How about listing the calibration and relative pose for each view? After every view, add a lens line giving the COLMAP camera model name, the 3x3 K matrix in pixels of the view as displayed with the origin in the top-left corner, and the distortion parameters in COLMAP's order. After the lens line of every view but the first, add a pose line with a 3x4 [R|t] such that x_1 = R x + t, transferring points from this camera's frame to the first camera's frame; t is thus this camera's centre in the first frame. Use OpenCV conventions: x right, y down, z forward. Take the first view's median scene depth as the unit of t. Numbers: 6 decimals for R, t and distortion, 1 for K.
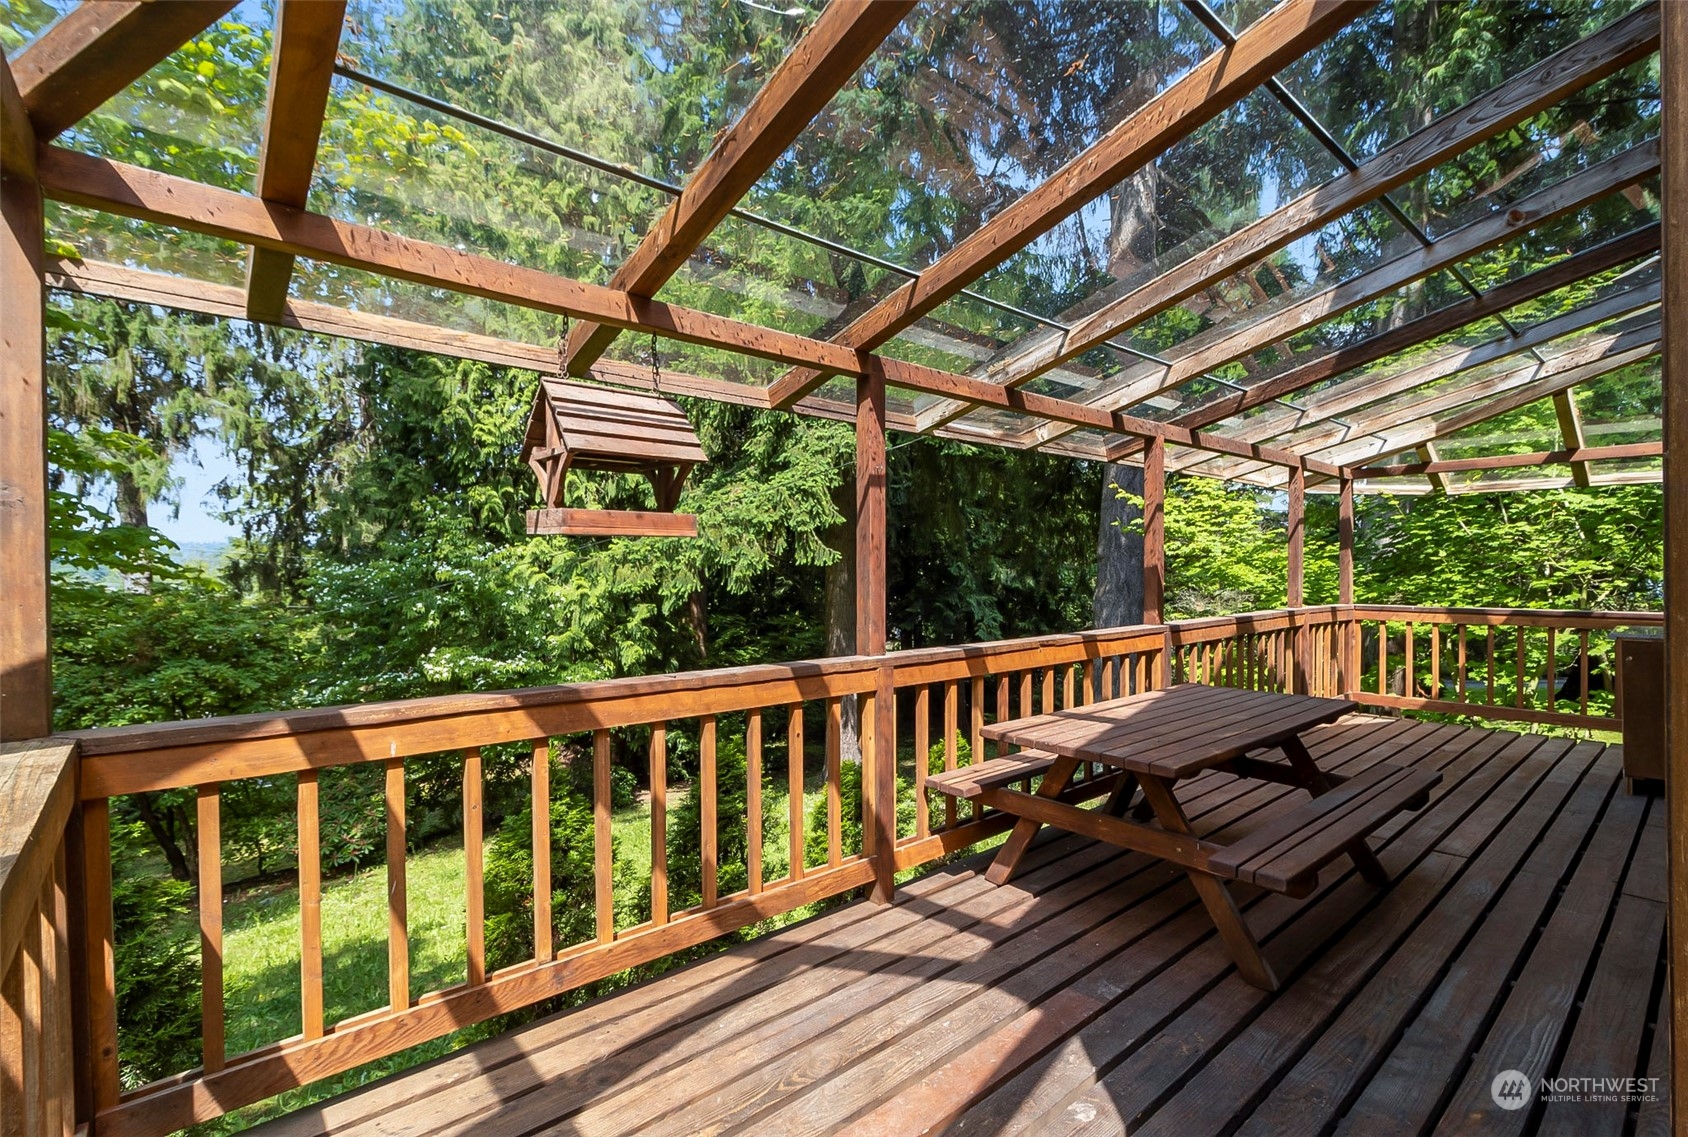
lens RADIAL K [[763.3, 0, 843.8], [0, 763.3, 562.4], [0, 0, 1]] dist [0.001778, 0.000128]
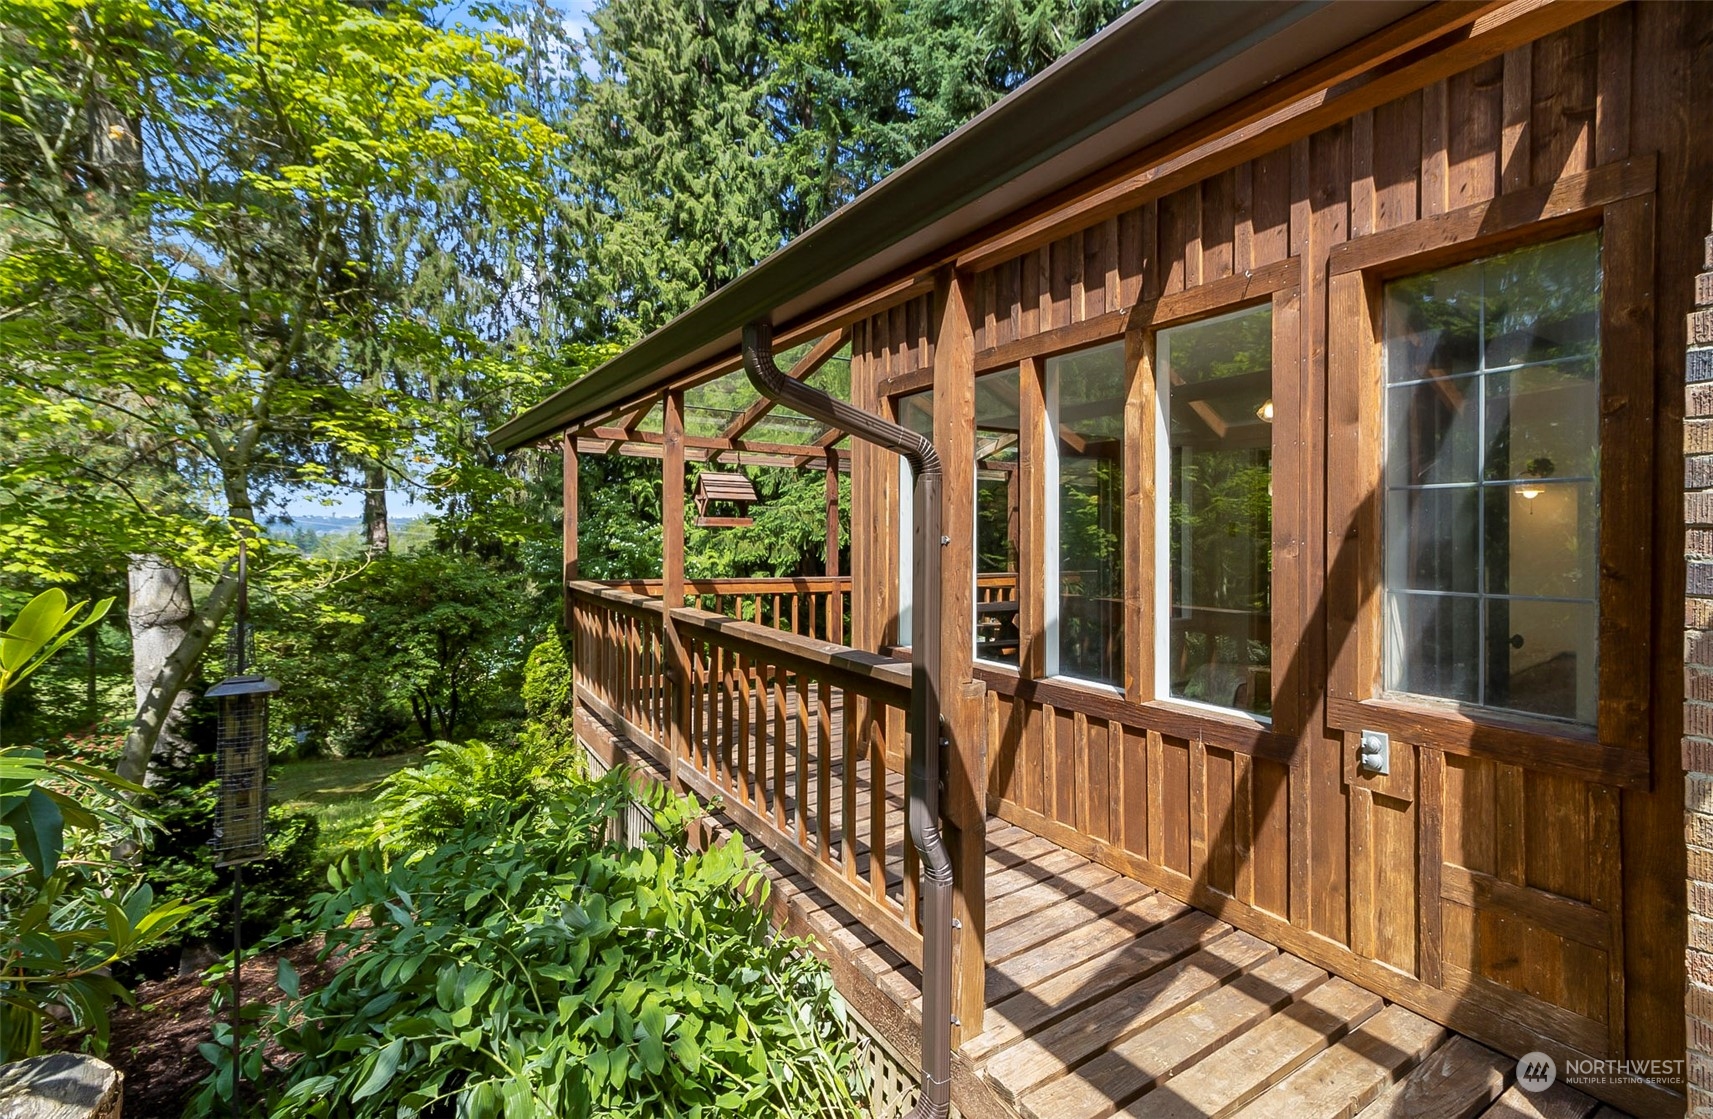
lens RADIAL K [[771.6, 0, 853.1], [0, 771.6, 538.7], [0, 0, 1]] dist [0.000254, 0.000334]
pose [[0.988622, 0.008535, -0.150179, 0.085264], [-0.009056, 0.999955, -0.002781, 0.002086], [0.150149, 0.004110, 0.988655, -0.247843]]
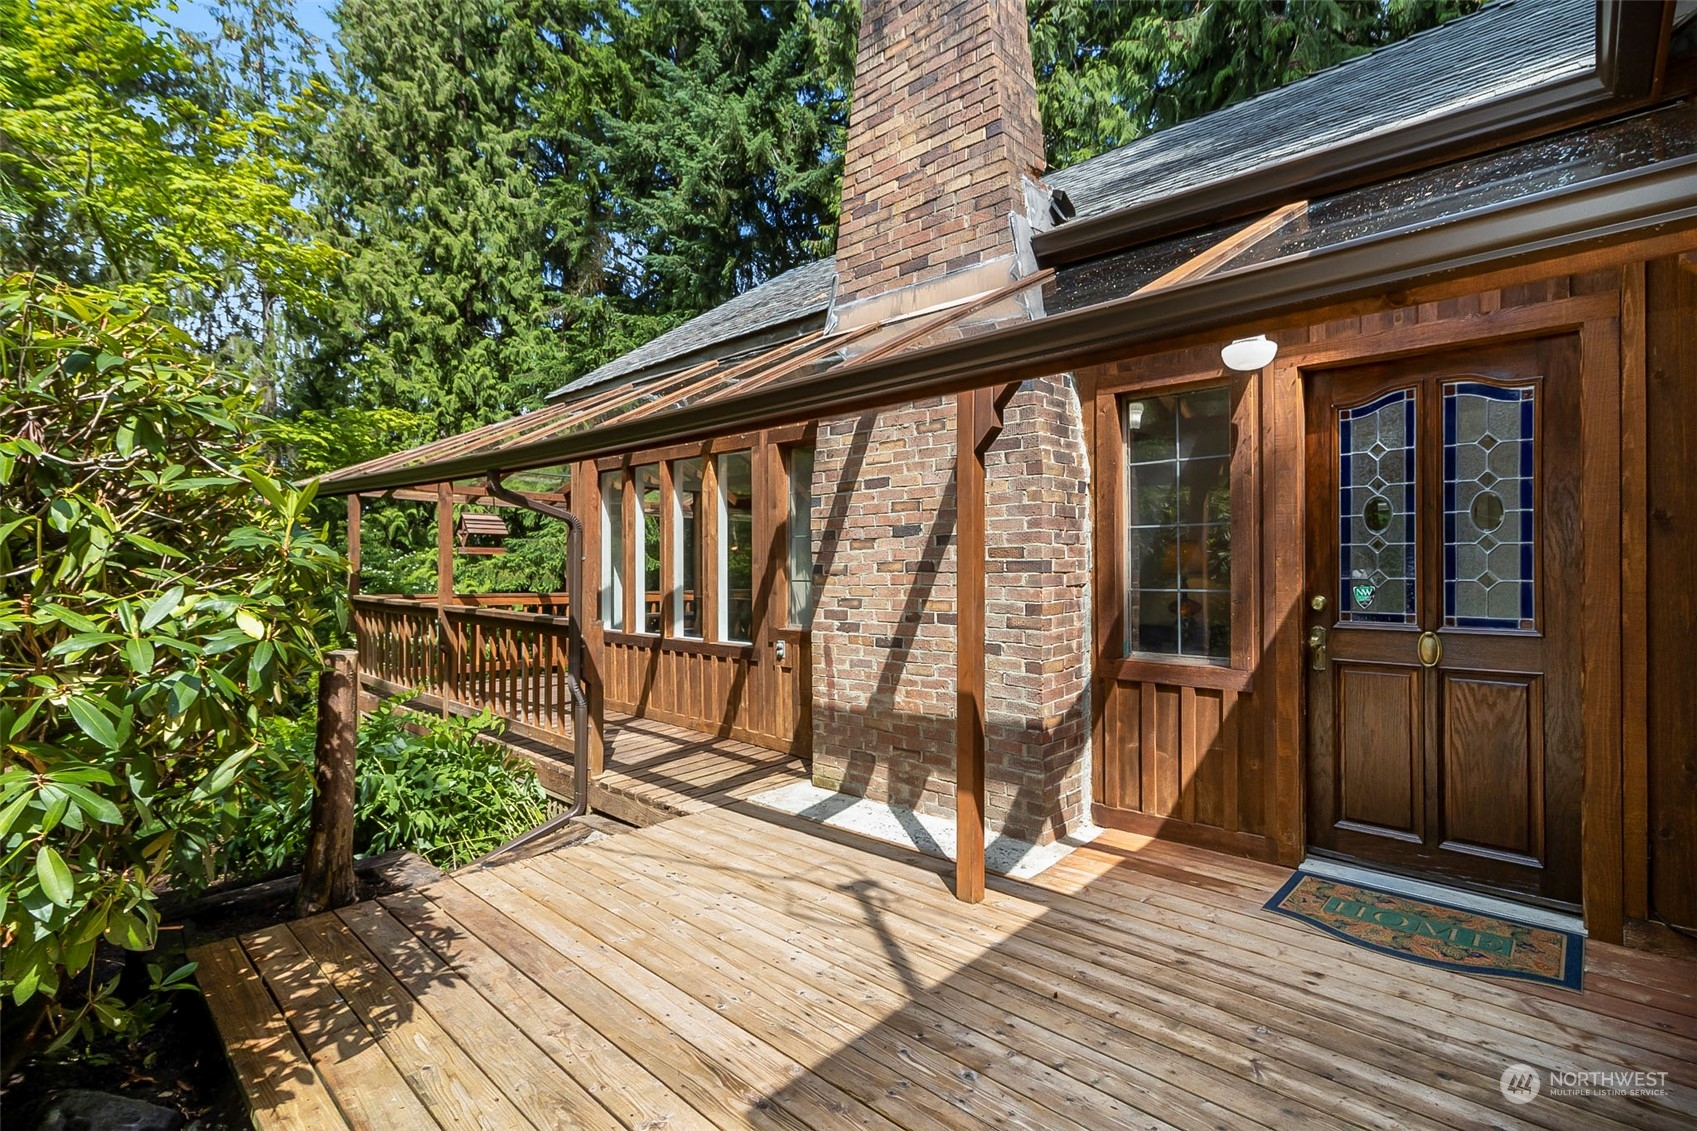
lens RADIAL K [[788.3, 0, 855.5], [0, 788.3, 566.8], [0, 0, 1]] dist [-0.003934, -0.000843]
pose [[0.992486, 0.003620, 0.122307, 0.146600], [-0.002529, 0.999956, -0.009077, 0.007324], [-0.122335, 0.008700, 0.992451, -0.426250]]
